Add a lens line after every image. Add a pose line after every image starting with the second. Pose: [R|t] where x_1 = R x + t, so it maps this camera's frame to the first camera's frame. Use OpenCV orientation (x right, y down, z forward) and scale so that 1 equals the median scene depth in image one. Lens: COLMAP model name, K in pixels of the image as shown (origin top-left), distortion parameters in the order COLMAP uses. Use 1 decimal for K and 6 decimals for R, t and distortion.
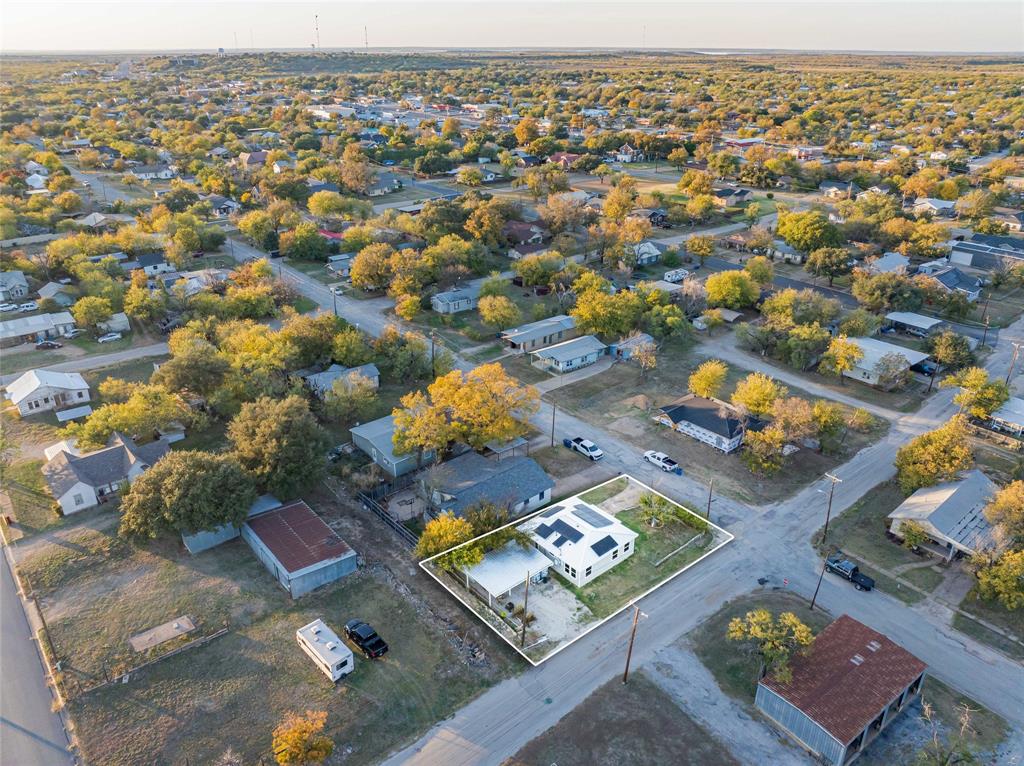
lens RADIAL K [[720.5, 0, 519.9], [0, 720.5, 384.4], [0, 0, 1]] dist [-0.028329, 0.001573]
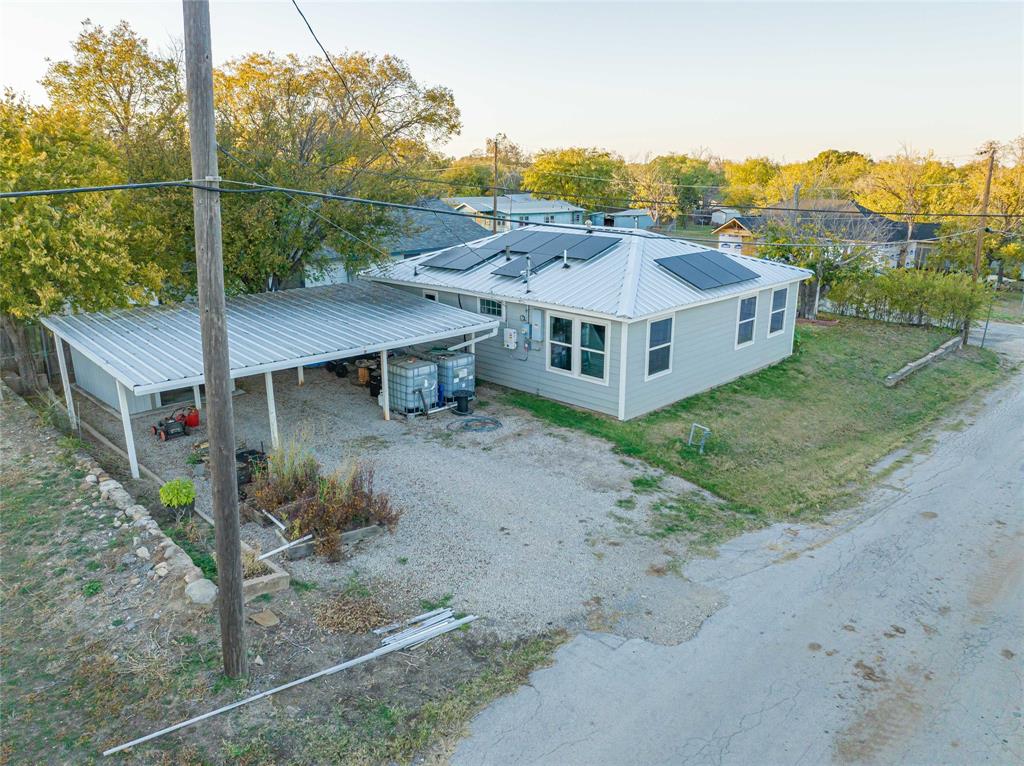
lens RADIAL K [[720.5, 0, 519.9], [0, 720.5, 384.4], [0, 0, 1]] dist [-0.028329, 0.001573]
pose [[0.997163, -0.025537, 0.070803, 0.037546], [0.036275, 0.987281, -0.154793, 0.303522], [-0.065950, 0.156922, 0.985407, 0.790527]]
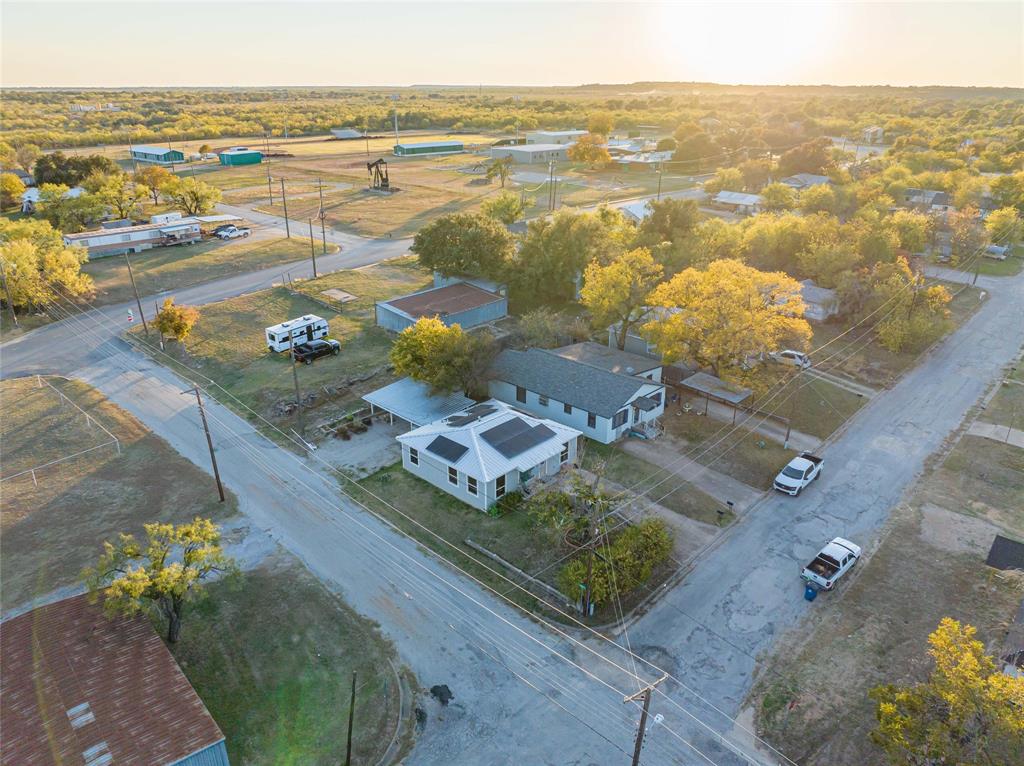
lens RADIAL K [[720.5, 0, 519.9], [0, 720.5, 384.4], [0, 0, 1]] dist [-0.028329, 0.001573]
pose [[0.099928, 0.378368, -0.920246, 0.713961], [-0.428612, 0.851034, 0.303369, -0.050751], [0.897945, 0.364114, 0.247215, 0.898560]]
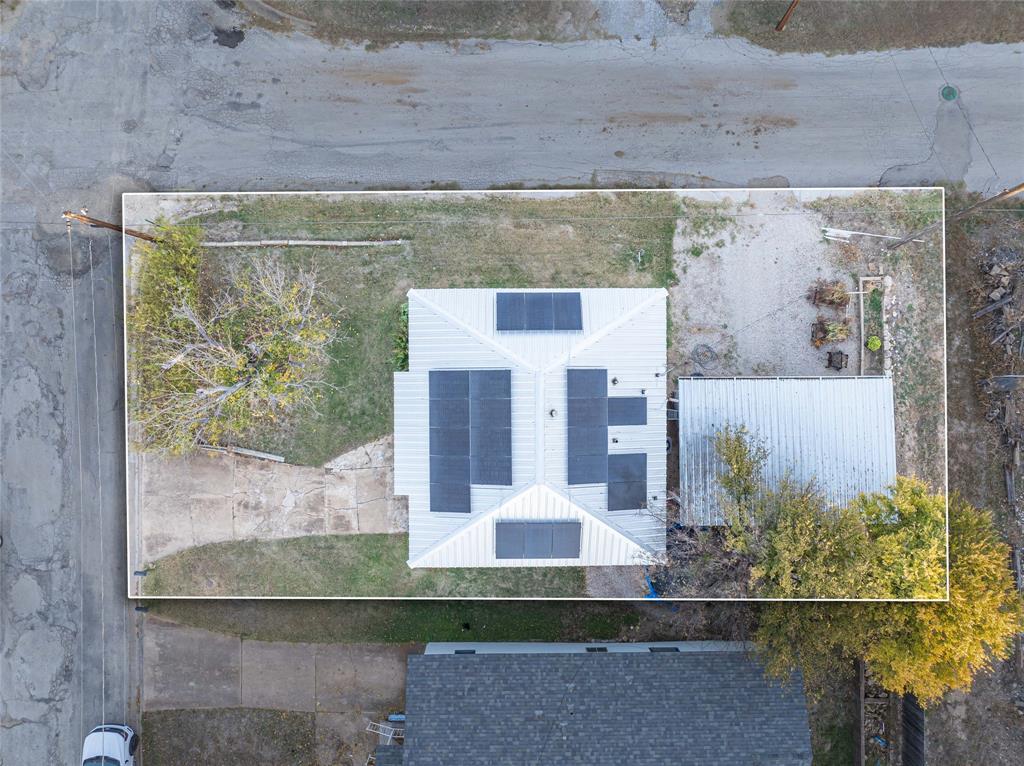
lens RADIAL K [[720.5, 0, 519.9], [0, 720.5, 384.4], [0, 0, 1]] dist [-0.028329, 0.001573]
pose [[-0.751747, -0.659230, -0.017095, 0.110117], [0.264274, -0.324911, 0.908071, -0.094718], [-0.604182, 0.678121, 0.418468, 0.909485]]
